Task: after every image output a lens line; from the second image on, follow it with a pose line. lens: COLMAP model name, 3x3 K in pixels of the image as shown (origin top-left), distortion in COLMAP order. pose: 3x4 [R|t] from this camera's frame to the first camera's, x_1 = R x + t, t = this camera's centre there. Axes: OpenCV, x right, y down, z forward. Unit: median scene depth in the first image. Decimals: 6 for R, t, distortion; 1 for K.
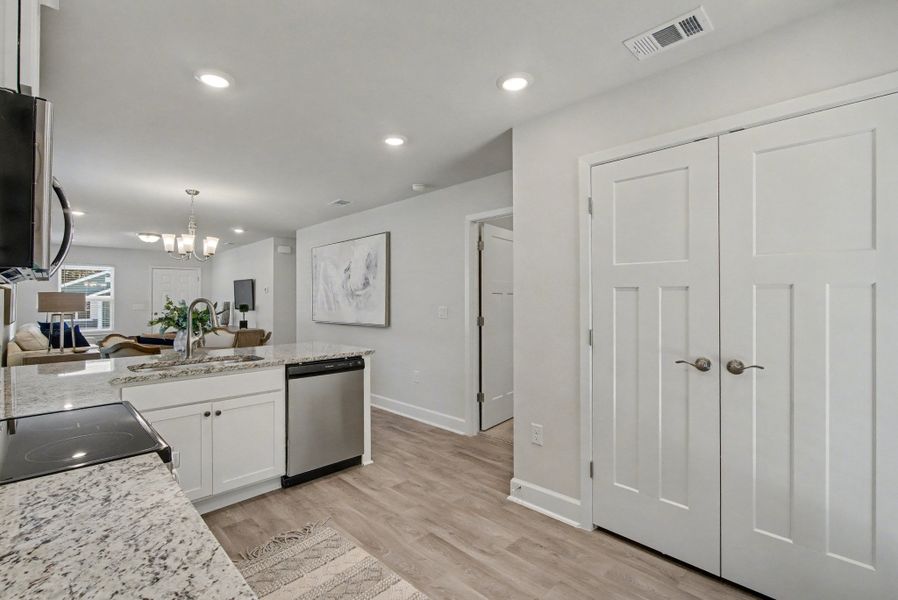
lens RADIAL K [[404.9, 0, 446.5], [0, 404.9, 300.9], [0, 0, 1]] dist [-0.009713, 0.000341]
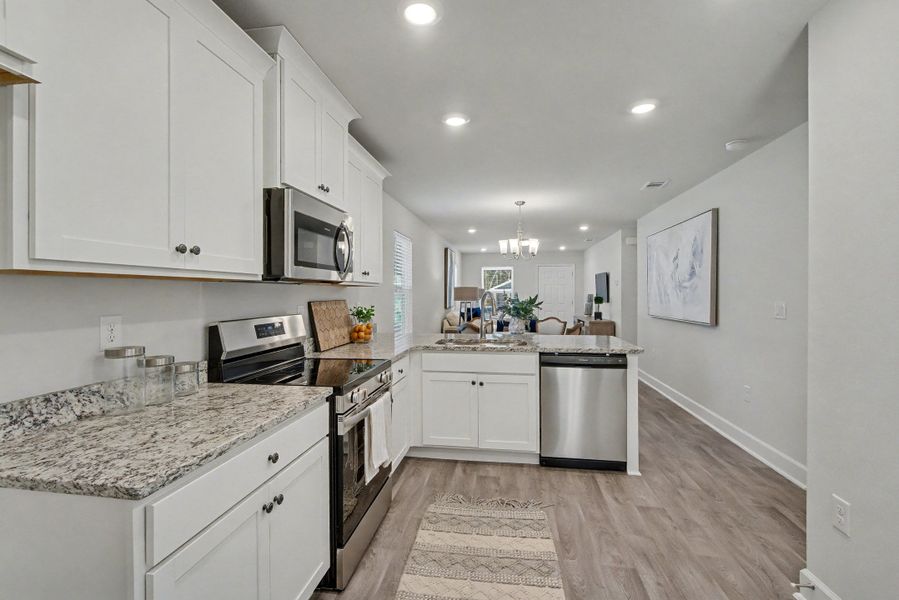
lens RADIAL K [[405.4, 0, 447.0], [0, 405.4, 300.9], [0, 0, 1]] dist [-0.009713, 0.000341]
pose [[0.590271, 0.017486, -0.807016, 0.257689], [-0.002246, 0.999797, 0.020021, -0.001397], [0.807202, -0.010005, 0.590190, 0.123897]]
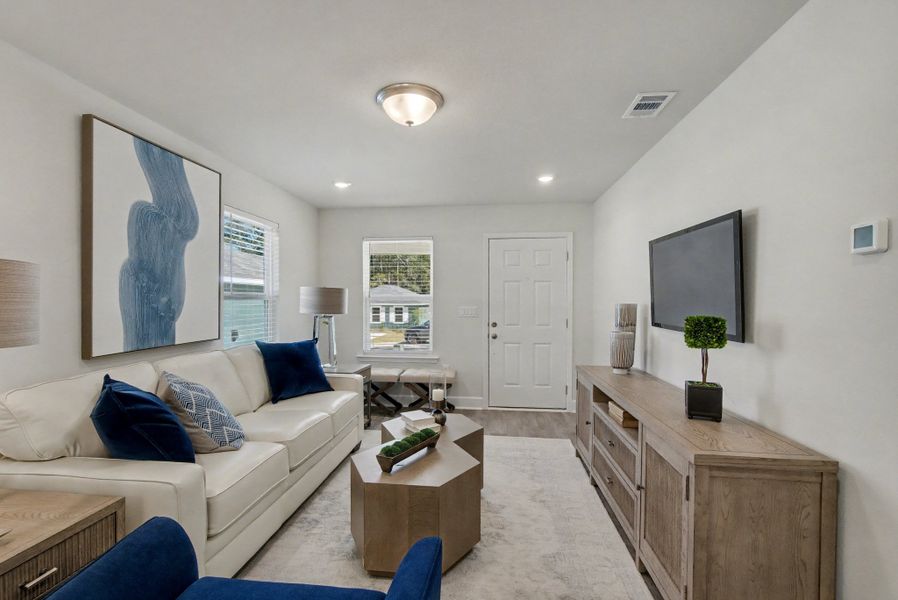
lens RADIAL K [[404.9, 0, 446.5], [0, 404.9, 300.9], [0, 0, 1]] dist [-0.009713, 0.000341]
pose [[0.628818, 0.007030, -0.777521, -0.899697], [-0.007694, 0.999966, 0.002819, -0.000327], [0.777515, 0.004210, 0.628851, 1.592800]]
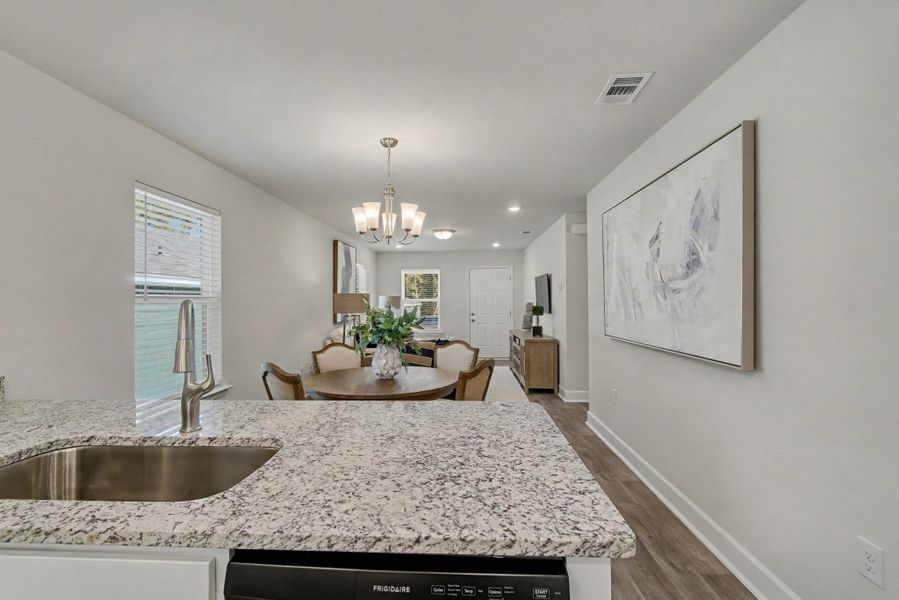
lens RADIAL K [[405.4, 0, 447.0], [0, 405.4, 300.9], [0, 0, 1]] dist [-0.009713, 0.000341]
pose [[0.676643, -0.002266, -0.736308, -0.079256], [0.003068, 0.999995, -0.000258, -0.003550], [0.736305, -0.002084, 0.676647, 0.720052]]
